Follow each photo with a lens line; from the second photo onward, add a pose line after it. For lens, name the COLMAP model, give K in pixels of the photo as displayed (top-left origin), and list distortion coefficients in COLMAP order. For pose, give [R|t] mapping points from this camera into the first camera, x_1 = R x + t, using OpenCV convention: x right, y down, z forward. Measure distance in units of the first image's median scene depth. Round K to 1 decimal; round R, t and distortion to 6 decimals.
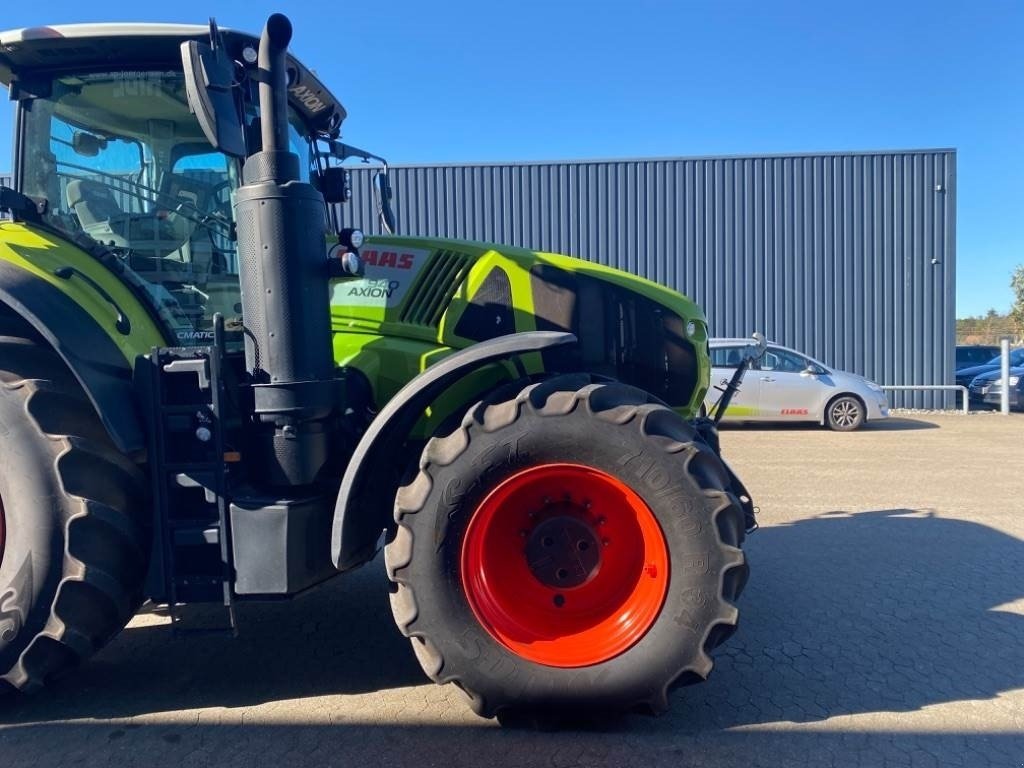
lens RADIAL K [[781.8, 0, 512.0], [0, 781.8, 384.0], [0, 0, 1]] dist [0.049311, -0.059408]
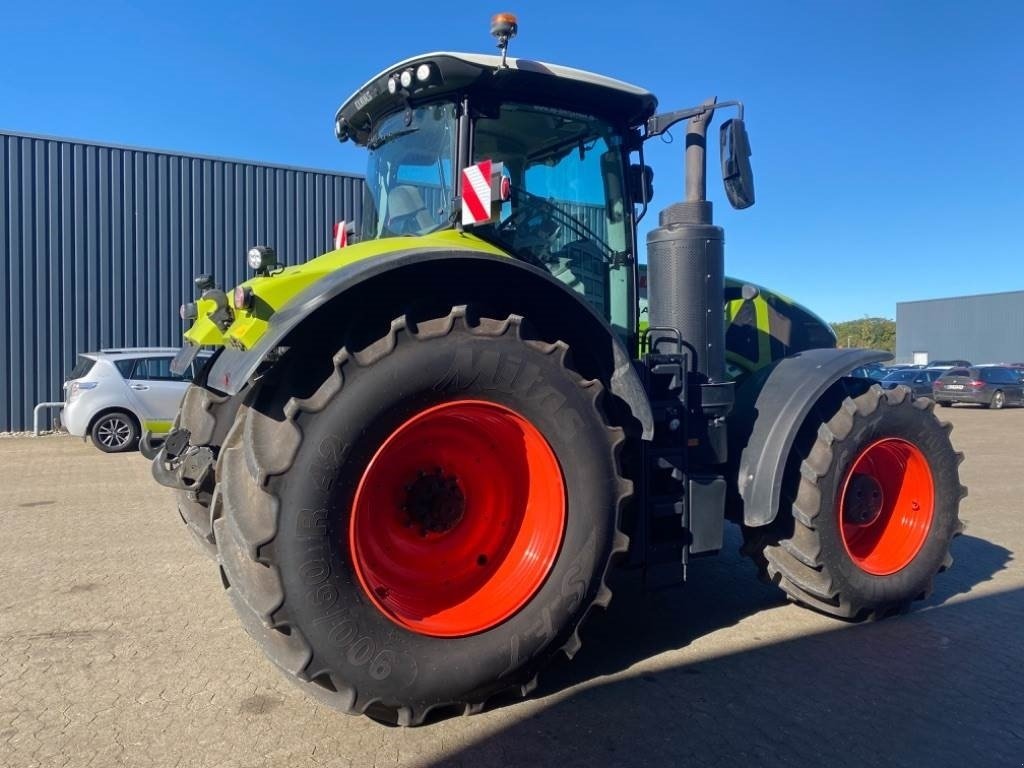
lens RADIAL K [[781.8, 0, 512.0], [0, 781.8, 384.0], [0, 0, 1]] dist [0.049311, -0.059408]
pose [[0.856325, 0.002063, 0.516433, -1.225334], [0.006966, 0.999855, -0.015545, 0.016859], [-0.516390, 0.016909, 0.856187, 0.083085]]
